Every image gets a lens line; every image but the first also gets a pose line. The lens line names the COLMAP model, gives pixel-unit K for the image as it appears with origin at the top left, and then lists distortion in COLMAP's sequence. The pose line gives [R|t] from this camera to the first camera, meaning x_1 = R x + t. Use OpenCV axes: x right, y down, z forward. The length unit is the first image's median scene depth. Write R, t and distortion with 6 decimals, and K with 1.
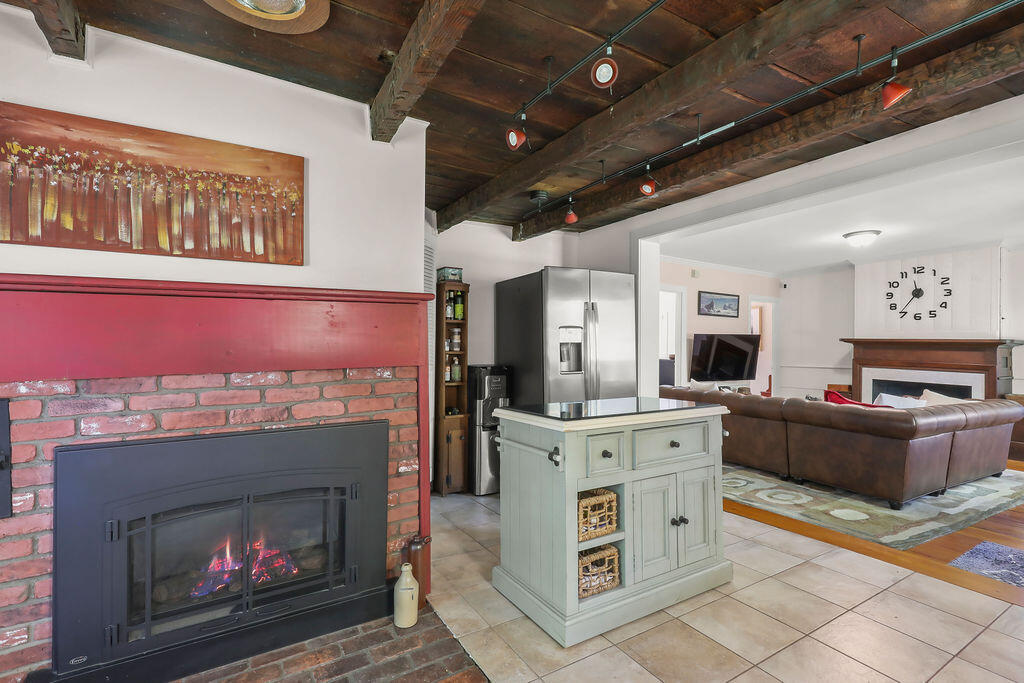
lens RADIAL K [[471.7, 0, 515.5], [0, 471.7, 340.2], [0, 0, 1]] dist [0.007437, -0.003107]
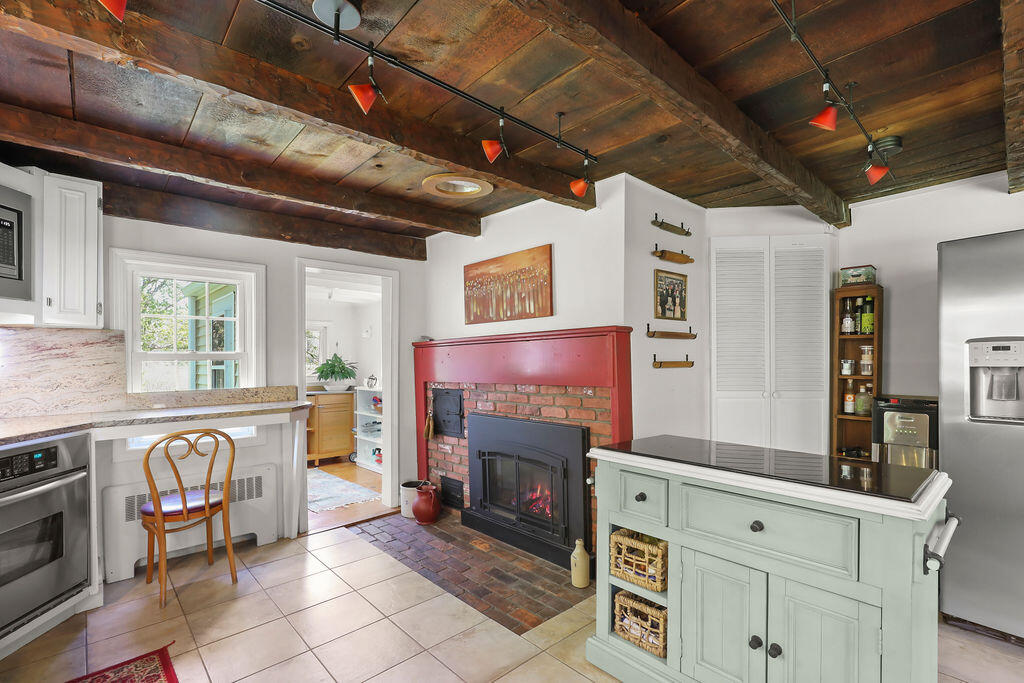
lens RADIAL K [[471.7, 0, 525.5], [0, 471.7, 366.6], [0, 0, 1]] dist [0.007437, -0.003107]
pose [[0.214419, 0.014254, -0.976638, 0.922349], [0.014028, 0.999745, 0.017671, -0.022079], [0.976641, -0.017489, 0.214164, 0.546406]]
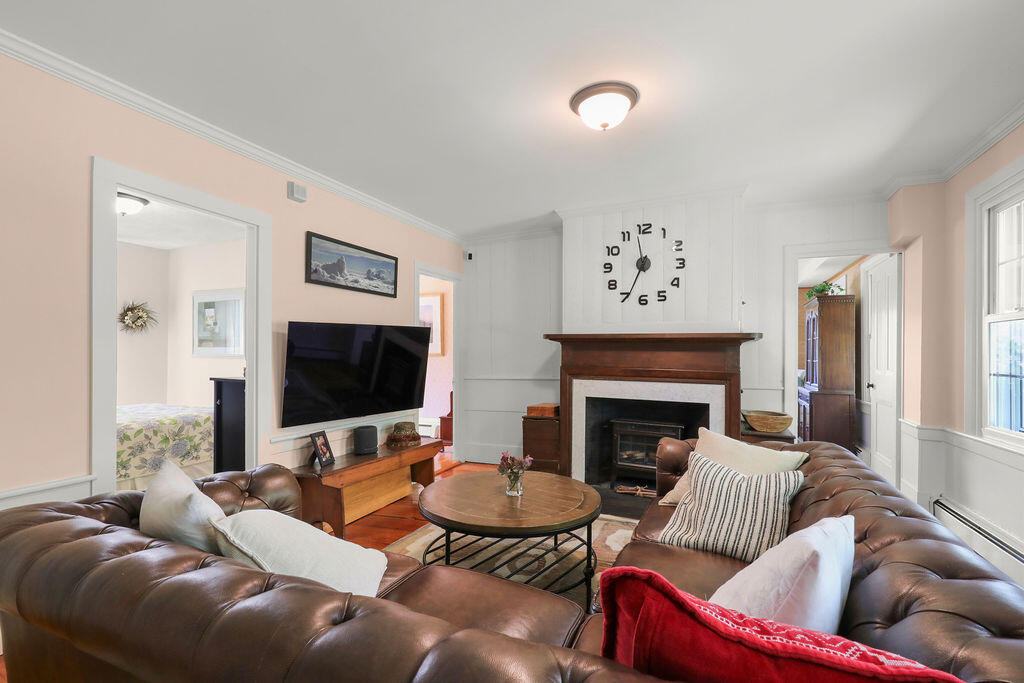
lens RADIAL K [[471.7, 0, 514.6], [0, 471.7, 351.5], [0, 0, 1]] dist [0.007437, -0.003107]
pose [[0.828535, -0.013941, 0.559763, 0.959678], [0.005527, 0.999845, 0.016722, 0.027798], [-0.559910, -0.010761, 0.828484, 1.598985]]
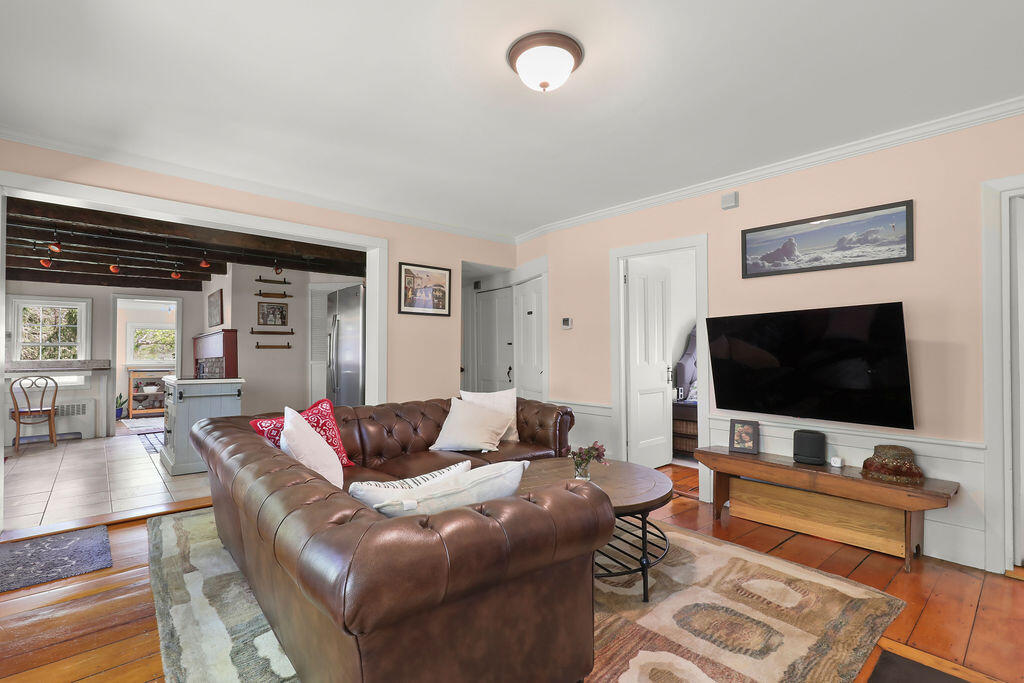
lens RADIAL K [[471.7, 0, 533.5], [0, 471.7, 351.0], [0, 0, 1]] dist [0.007437, -0.003107]
pose [[0.190109, -0.013568, -0.981669, 2.740346], [0.017153, 0.999798, -0.010497, 0.081219], [0.981613, -0.014843, 0.190303, 2.230148]]
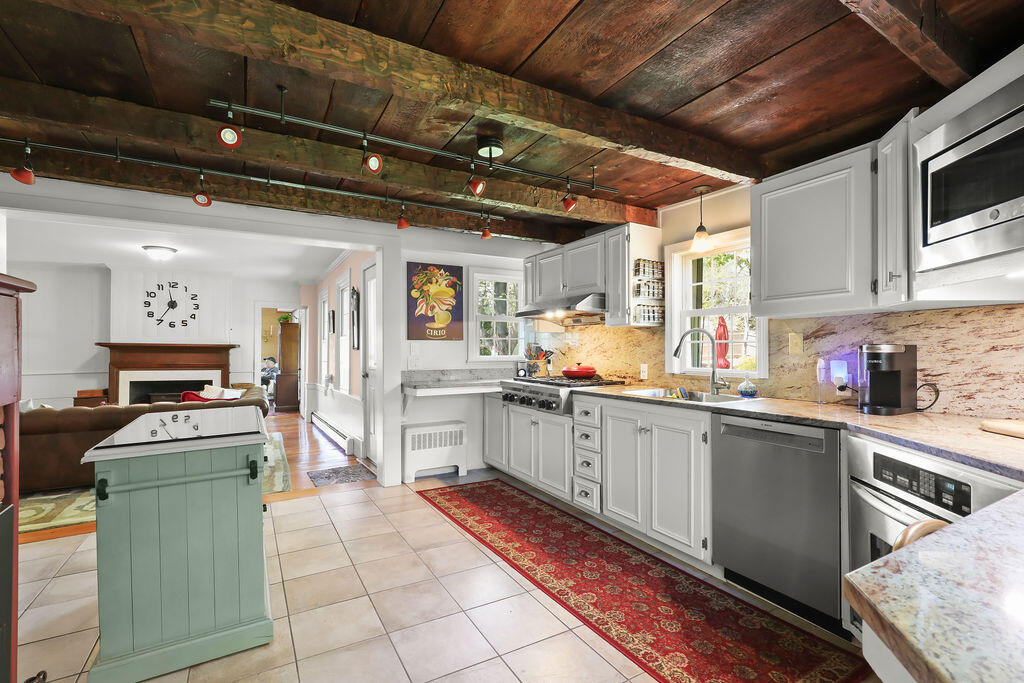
lens RADIAL K [[471.7, 0, 509.3], [0, 471.7, 346.4], [0, 0, 1]] dist [0.007437, -0.003107]
pose [[0.039050, -0.005945, 0.999220, -0.822493], [-0.009854, 0.999931, 0.006334, -0.032872], [-0.999189, -0.010093, 0.038989, 0.349336]]
